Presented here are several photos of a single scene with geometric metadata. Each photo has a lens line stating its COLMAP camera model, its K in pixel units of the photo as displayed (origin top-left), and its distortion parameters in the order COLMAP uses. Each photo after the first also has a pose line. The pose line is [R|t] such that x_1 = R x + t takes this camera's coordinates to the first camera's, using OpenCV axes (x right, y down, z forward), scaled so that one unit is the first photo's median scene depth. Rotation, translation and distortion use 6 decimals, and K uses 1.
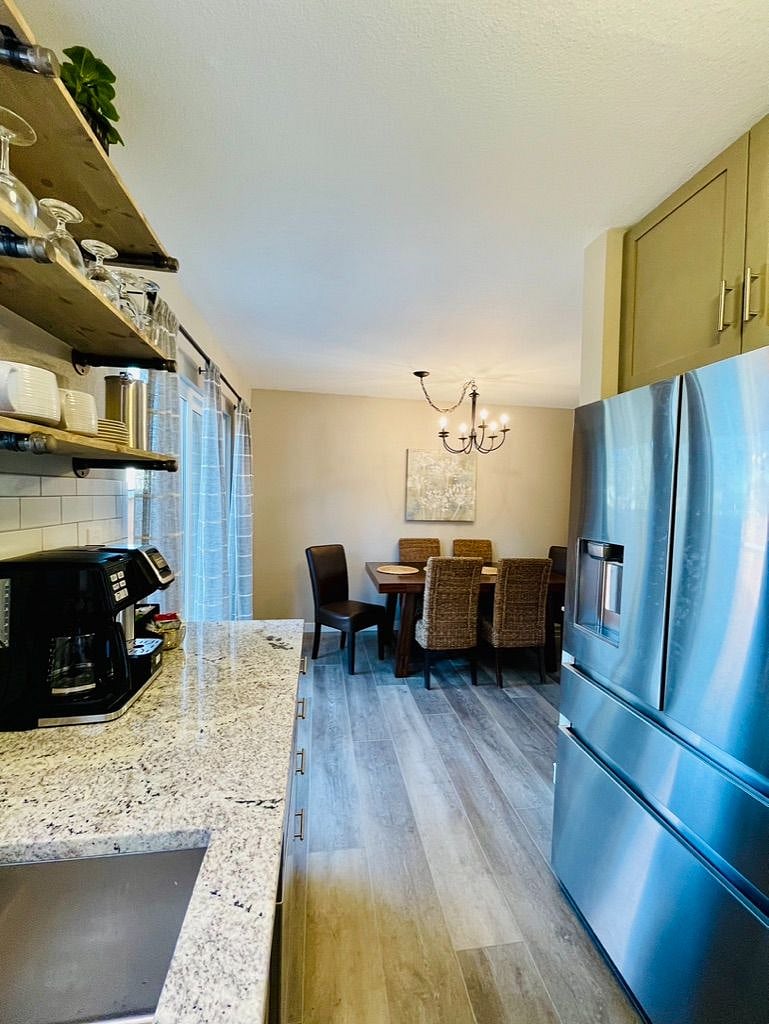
lens RADIAL K [[416.8, 0, 384.9], [0, 416.8, 511.7], [0, 0, 1]] dist [0.000307, -0.000009]
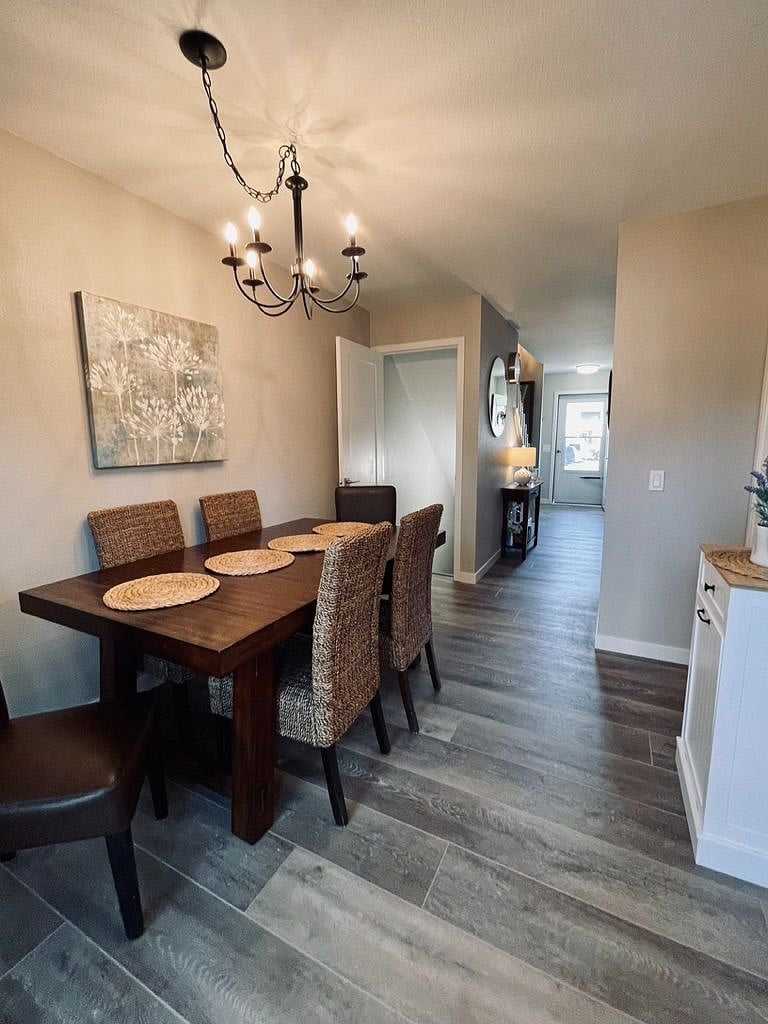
lens RADIAL K [[451.6, 0, 381.9], [0, 451.6, 506.6], [0, 0, 1]] dist [0.001445, -0.000023]
pose [[0.592397, -0.156562, 0.790288, -0.188576], [0.055038, 0.986509, 0.154178, 0.004976], [-0.803764, -0.047839, 0.593022, 0.612407]]
